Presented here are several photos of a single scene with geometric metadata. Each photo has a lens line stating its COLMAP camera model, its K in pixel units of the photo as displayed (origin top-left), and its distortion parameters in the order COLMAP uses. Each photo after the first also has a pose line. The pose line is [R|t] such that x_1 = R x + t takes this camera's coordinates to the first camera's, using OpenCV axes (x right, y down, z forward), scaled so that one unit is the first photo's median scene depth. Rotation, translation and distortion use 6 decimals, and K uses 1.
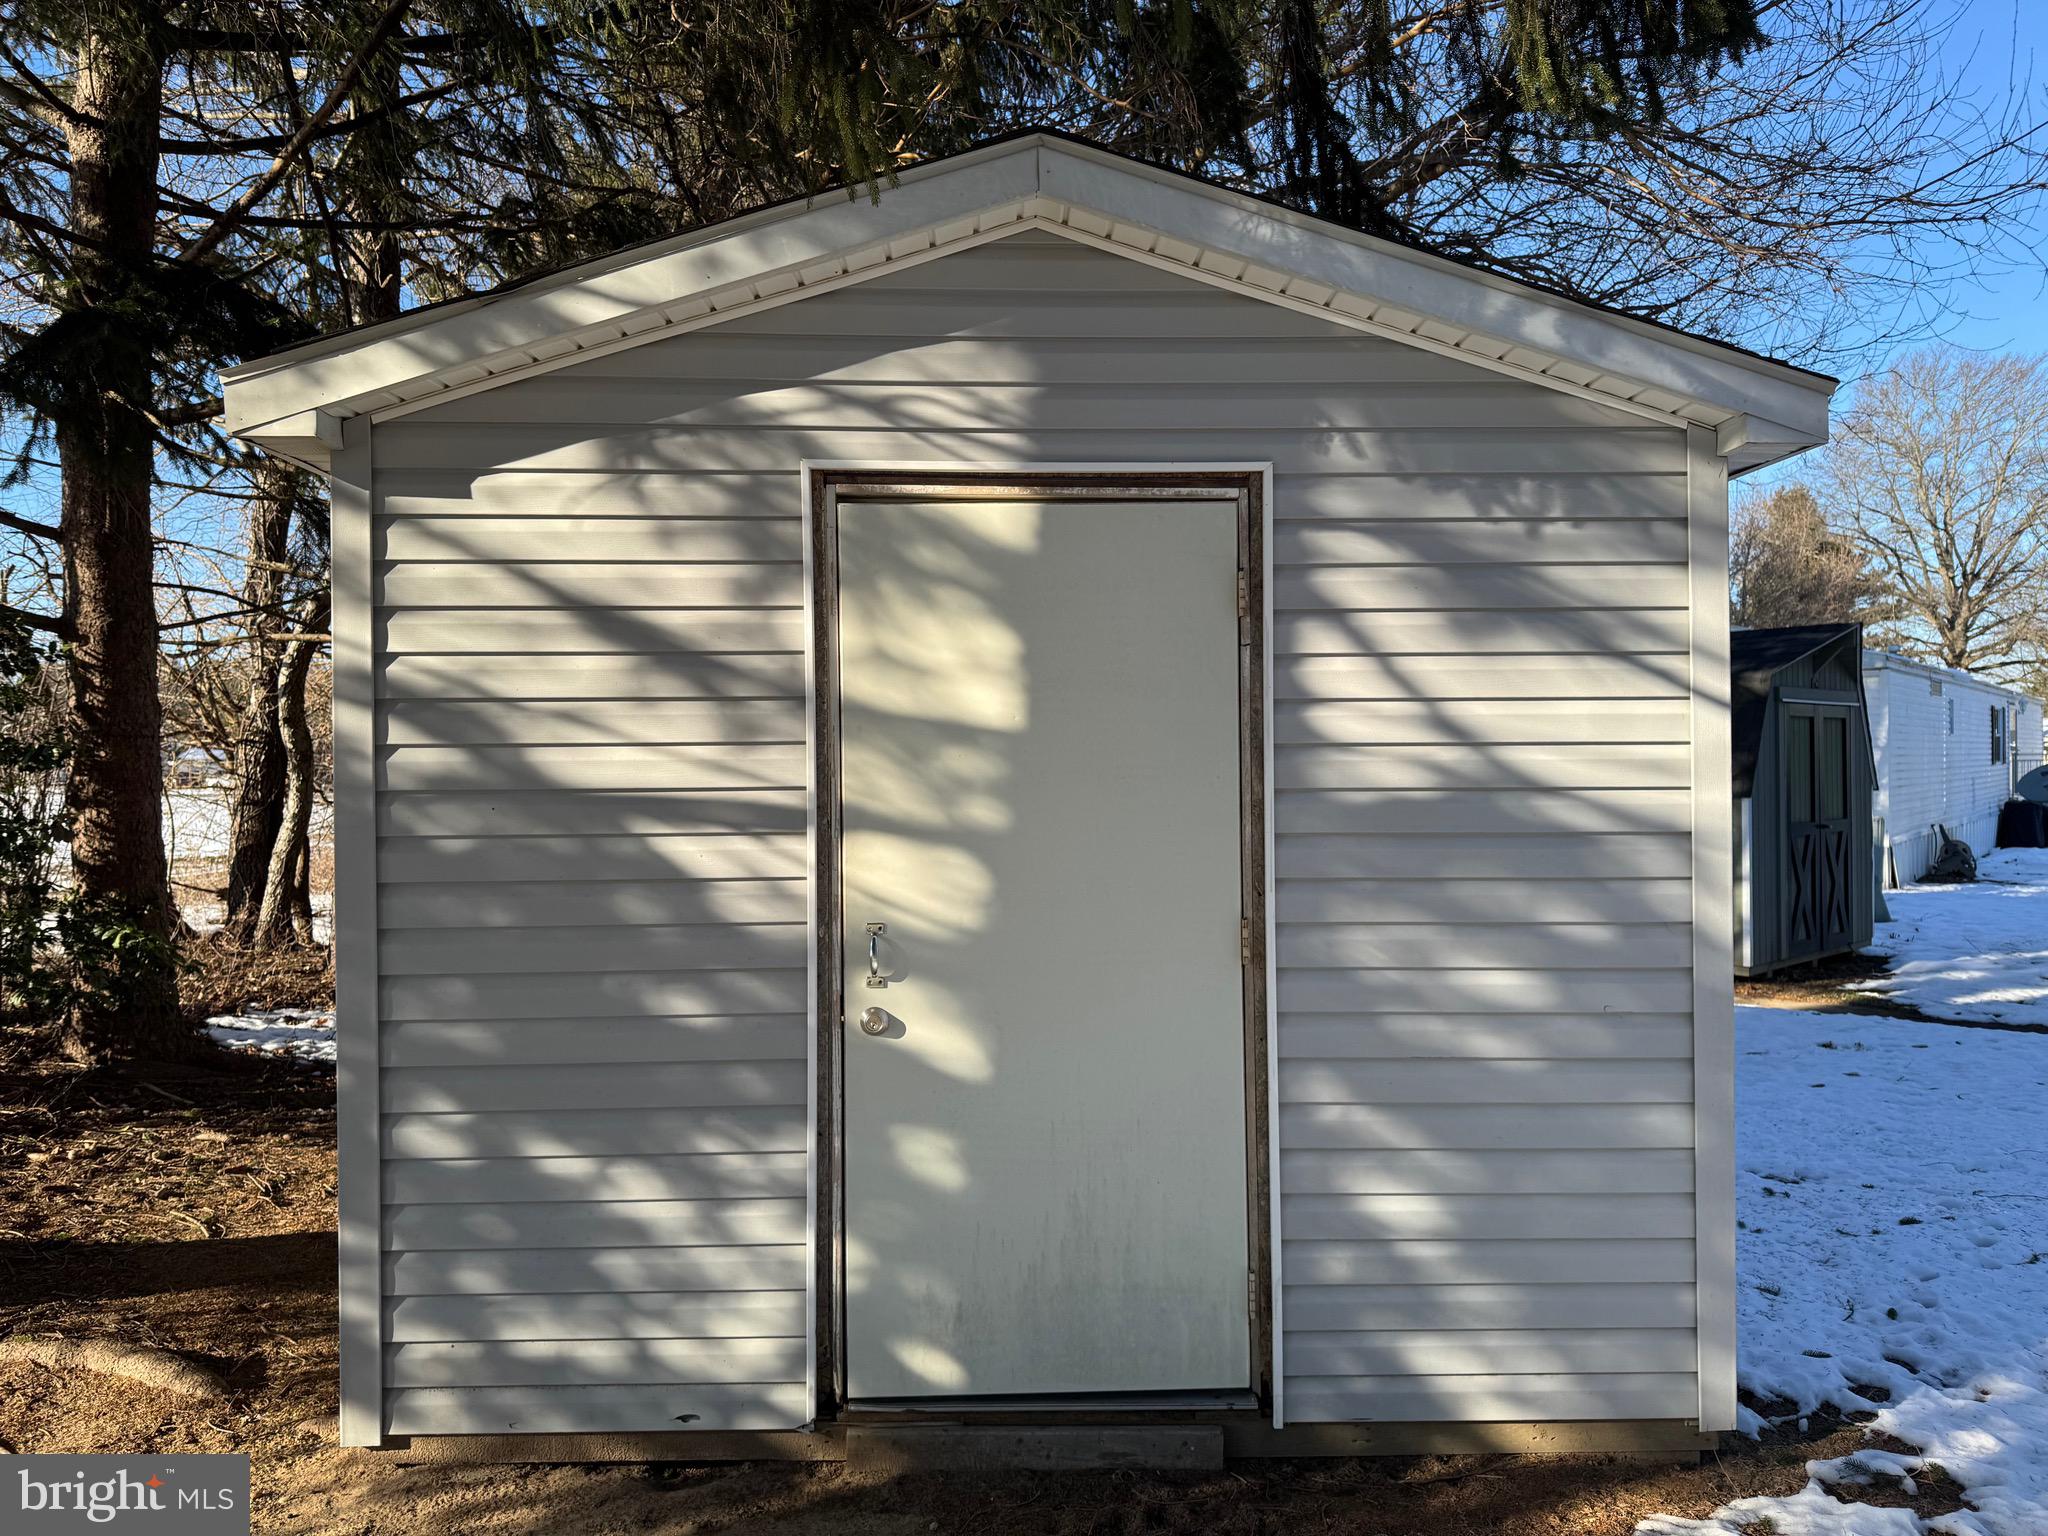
lens RADIAL K [[1445.4, 0, 1020.7], [0, 1445.4, 775.7], [0, 0, 1]] dist [0.099561, -0.131164]
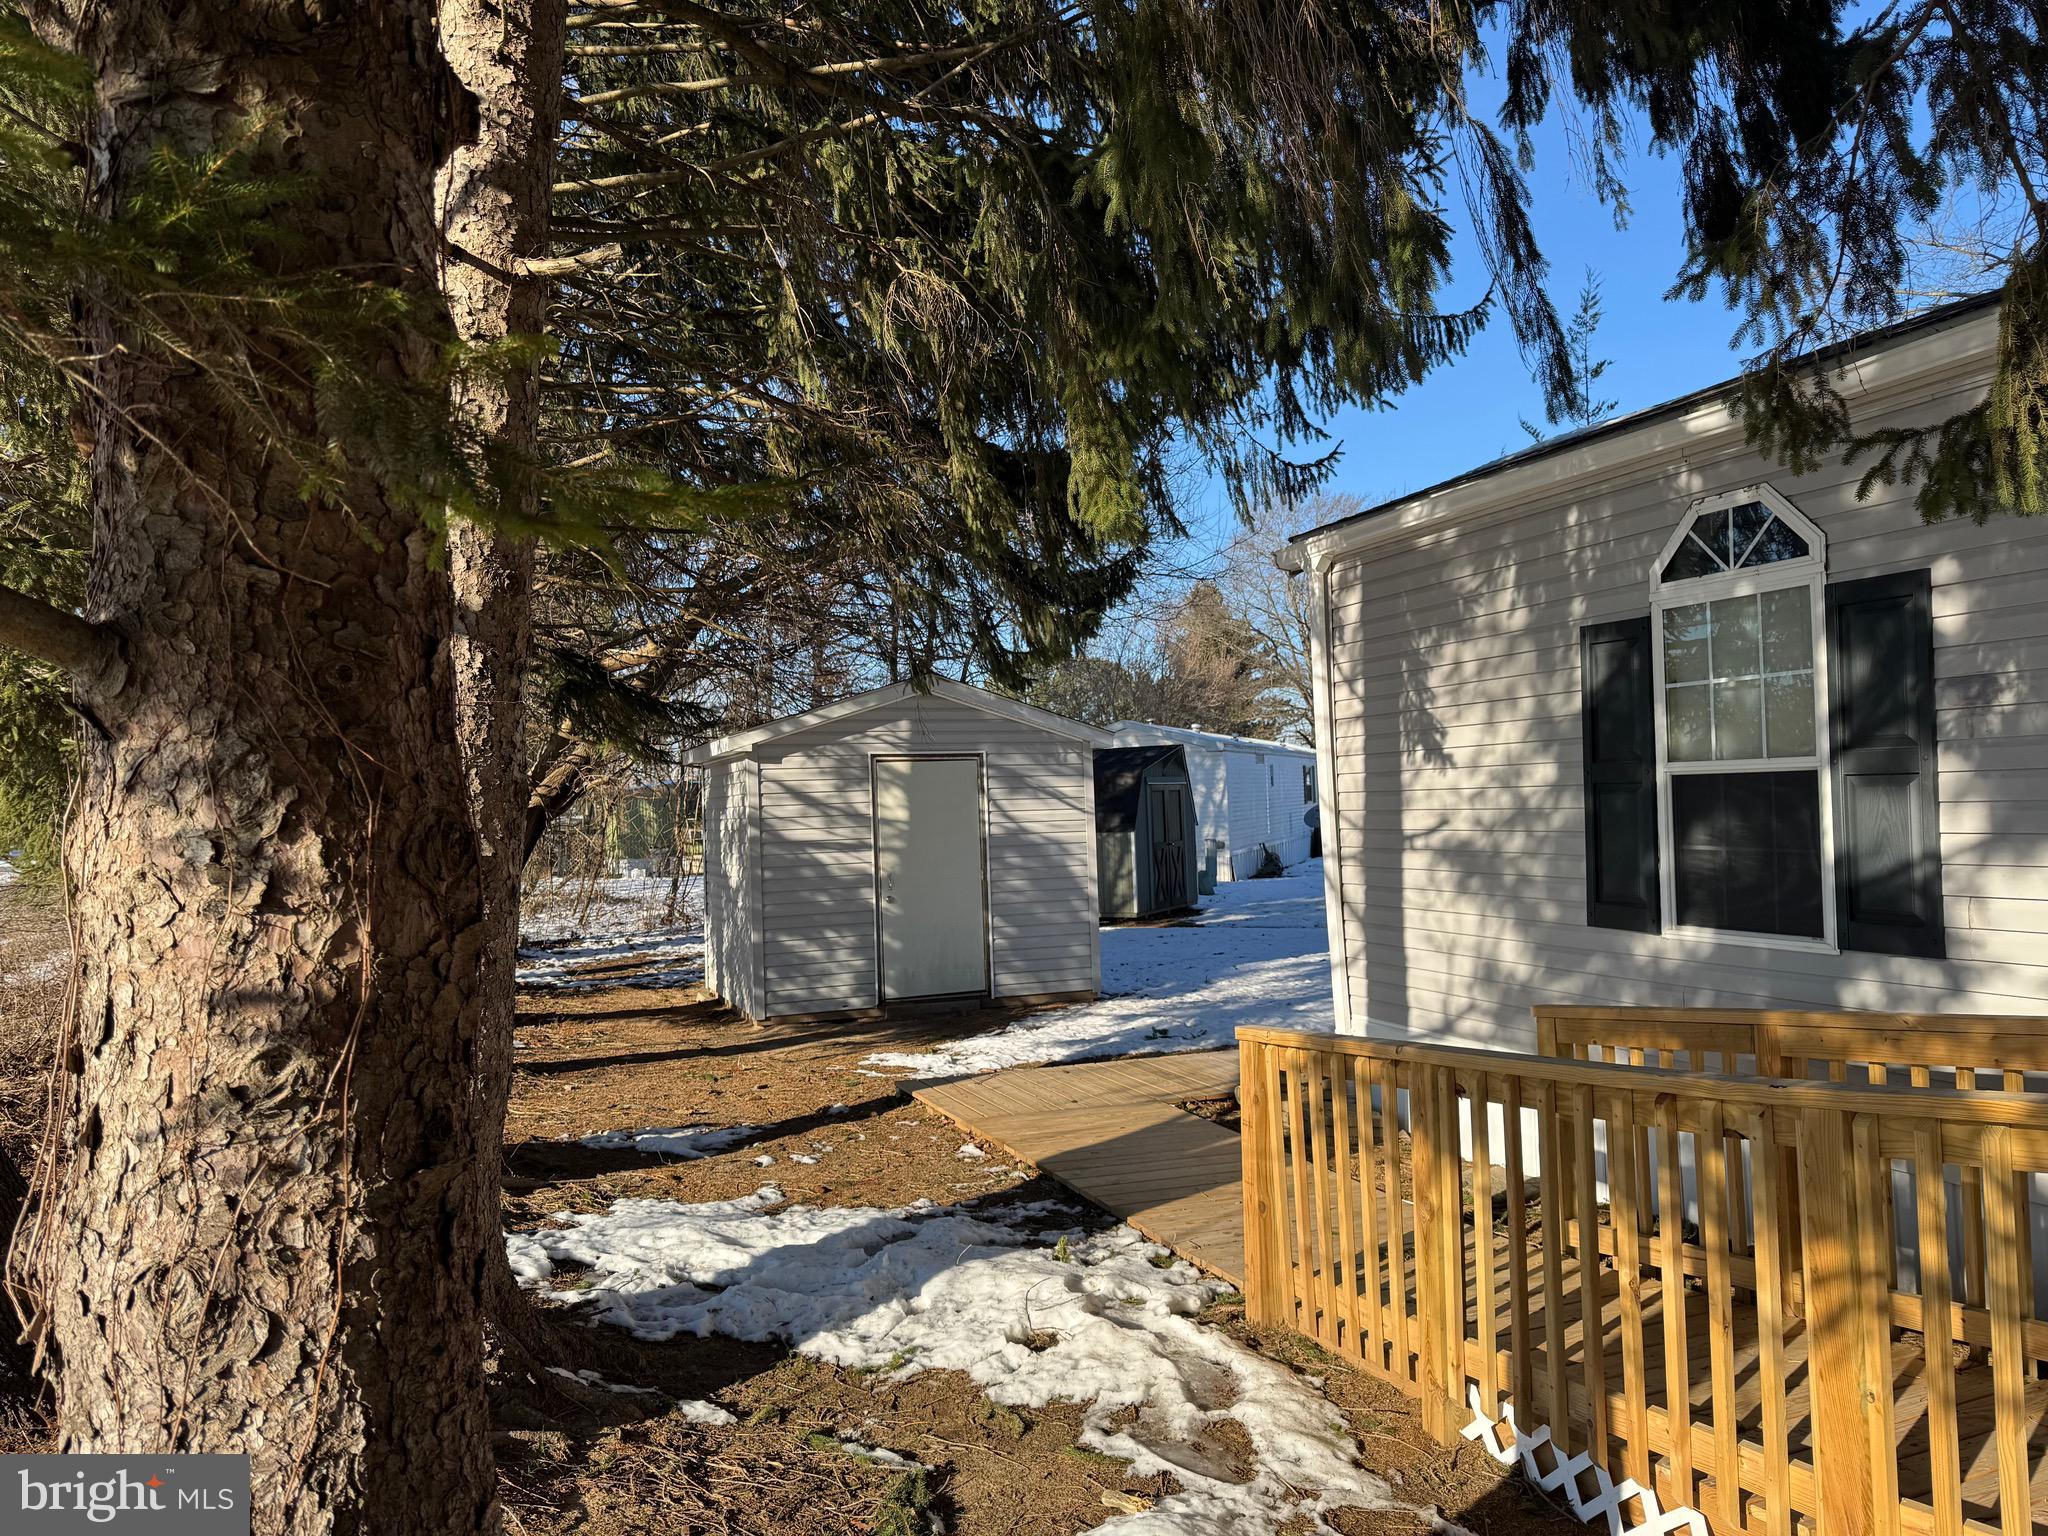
lens RADIAL K [[1467.7, 0, 1032.8], [0, 1467.7, 773.5], [0, 0, 1]] dist [-0.001784, 0.002569]
pose [[0.940383, -0.016962, 0.339695, -0.997879], [0.027096, 0.999317, -0.025111, -0.051556], [-0.339037, 0.032818, 0.940200, -2.736774]]
